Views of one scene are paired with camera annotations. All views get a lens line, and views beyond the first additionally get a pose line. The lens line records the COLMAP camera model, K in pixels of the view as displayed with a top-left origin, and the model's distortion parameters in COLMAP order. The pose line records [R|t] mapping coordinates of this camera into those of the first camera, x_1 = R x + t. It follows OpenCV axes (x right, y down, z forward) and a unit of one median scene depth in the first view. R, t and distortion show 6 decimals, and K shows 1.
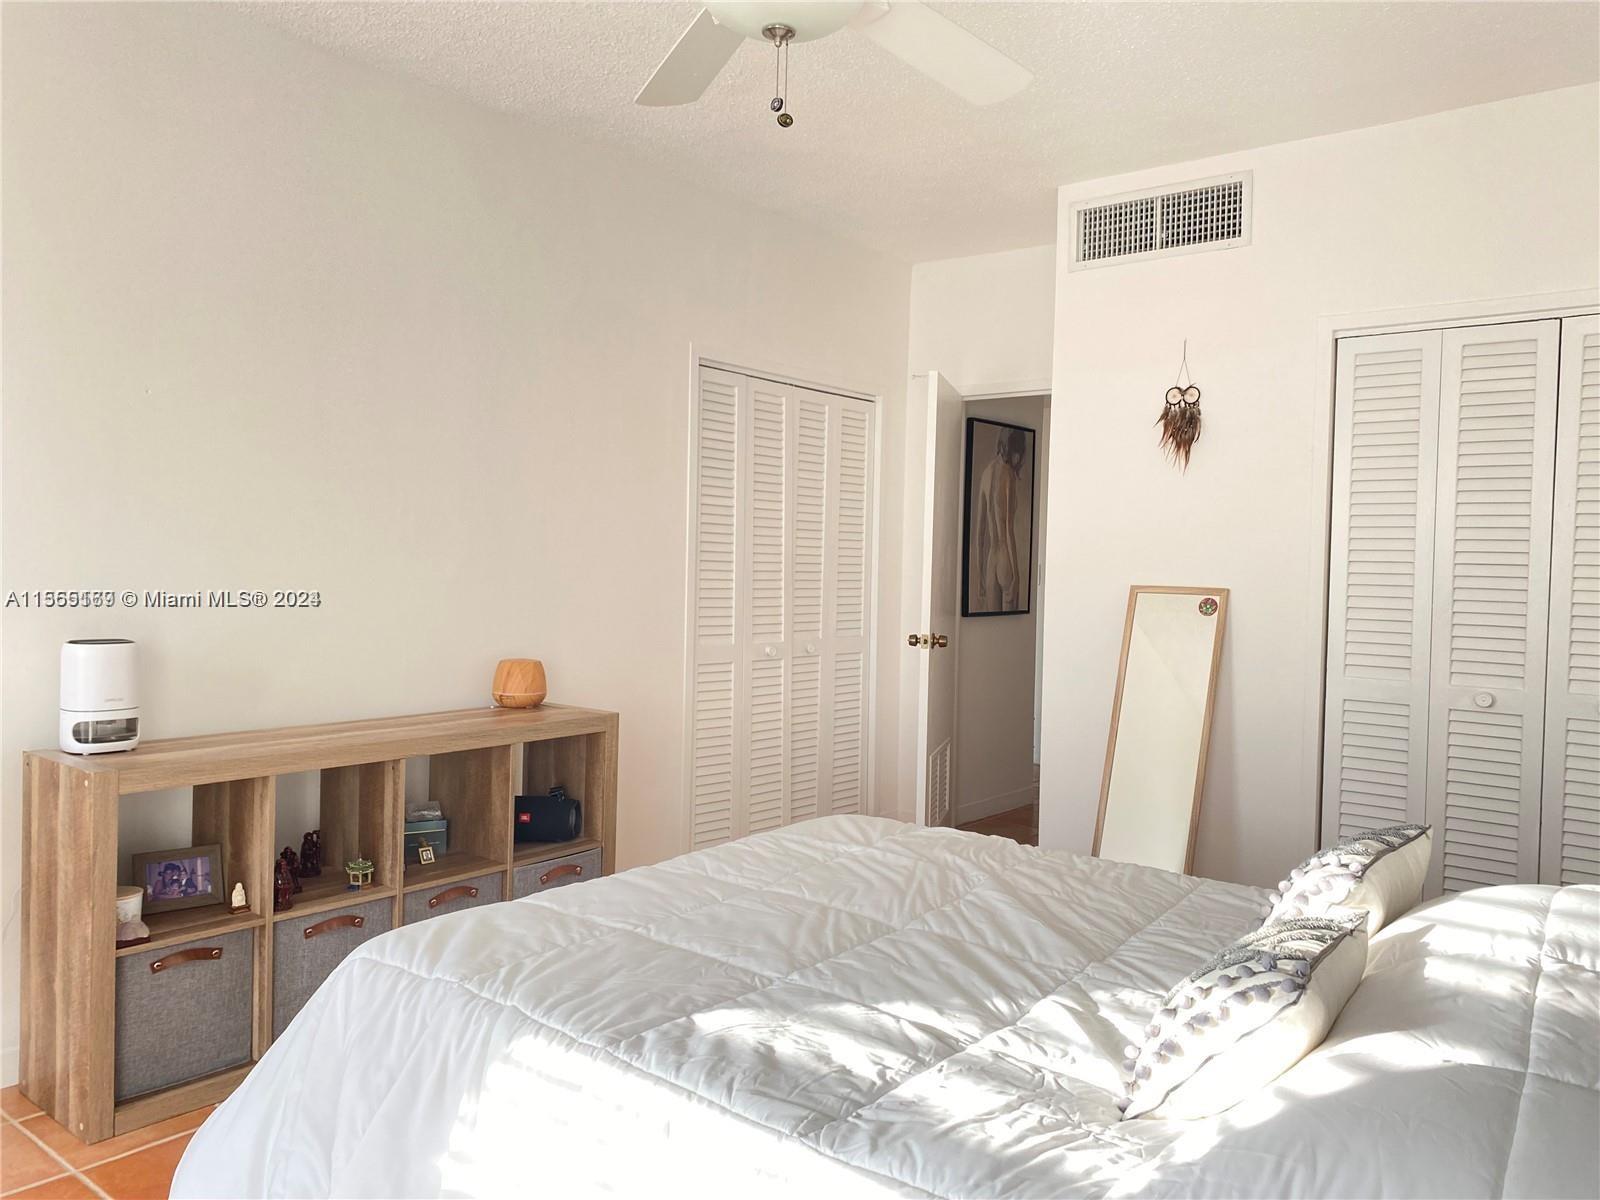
lens RADIAL K [[1216.1, 0, 797.1], [0, 1216.1, 587.8], [0, 0, 1]] dist [0.038057, -0.050198]
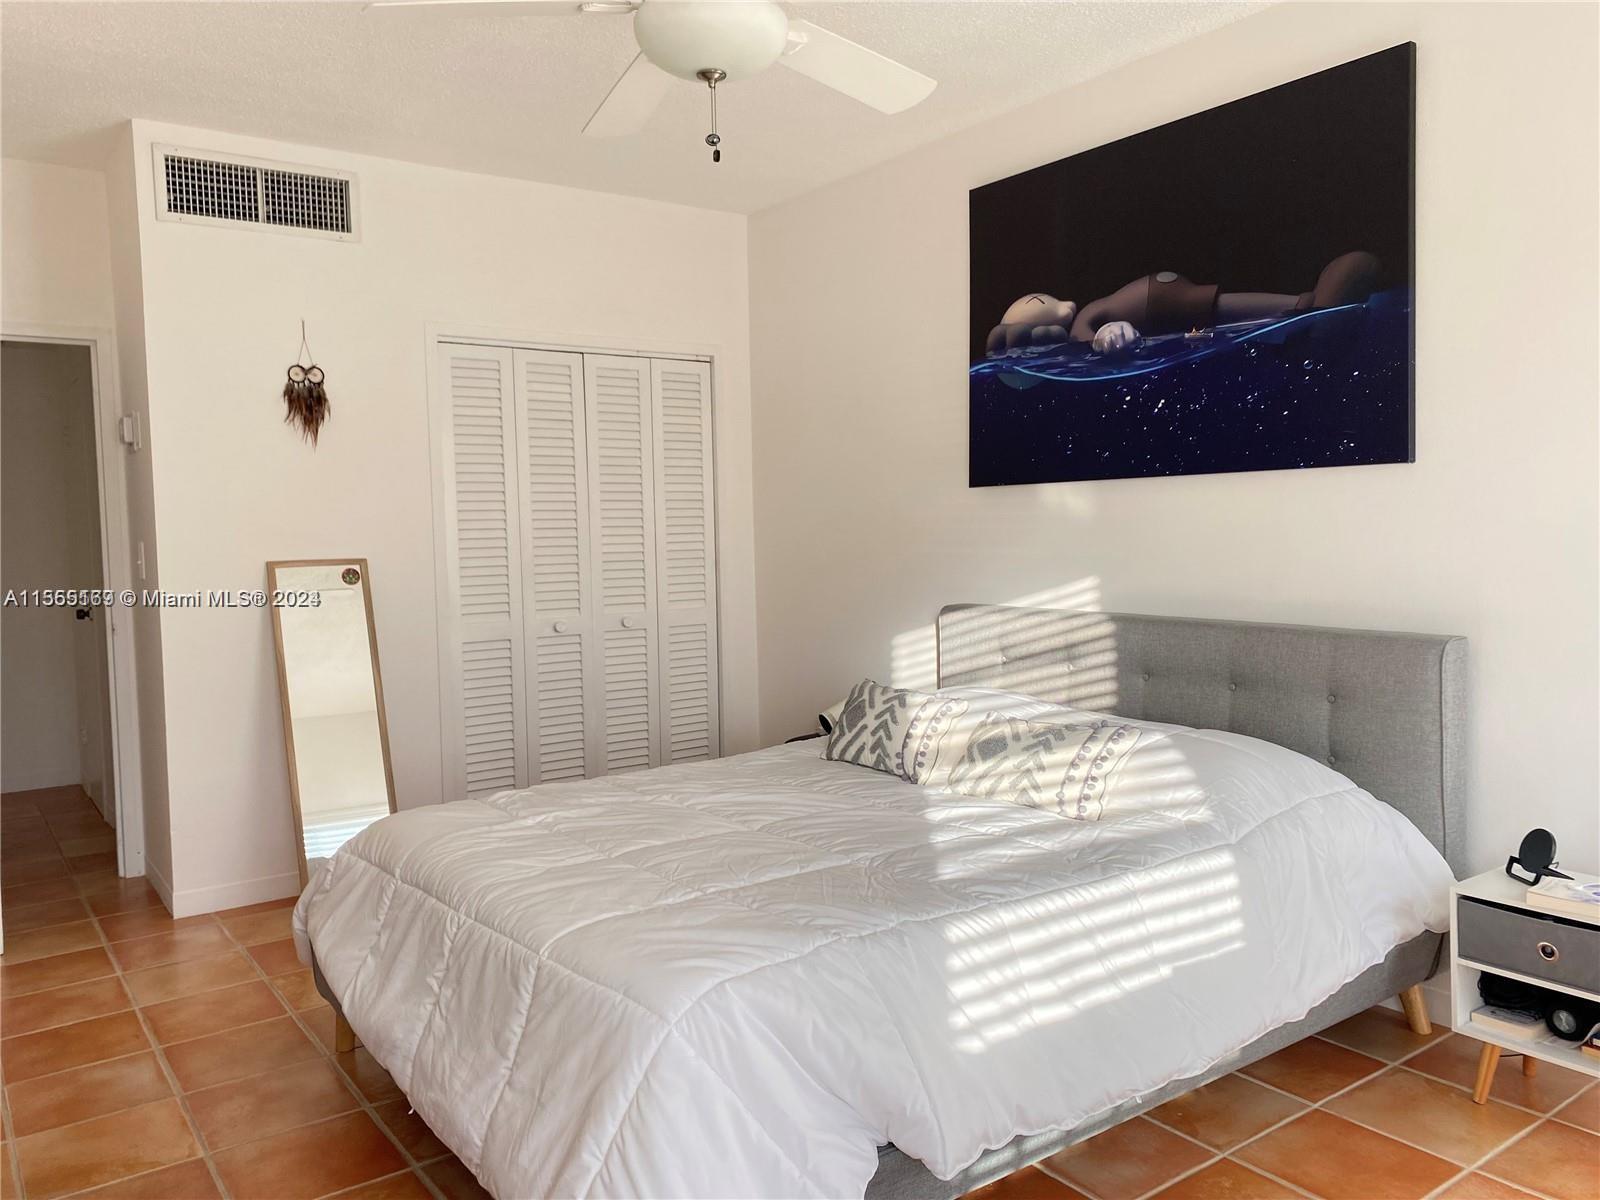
lens RADIAL K [[1216.1, 0, 790.1], [0, 1216.1, 609.1], [0, 0, 1]] dist [0.038057, -0.050198]
pose [[0.272300, -0.099265, 0.957079, -0.586666], [0.050478, 0.994769, 0.088812, -0.031502], [-0.960887, 0.024128, 0.275886, 0.328763]]
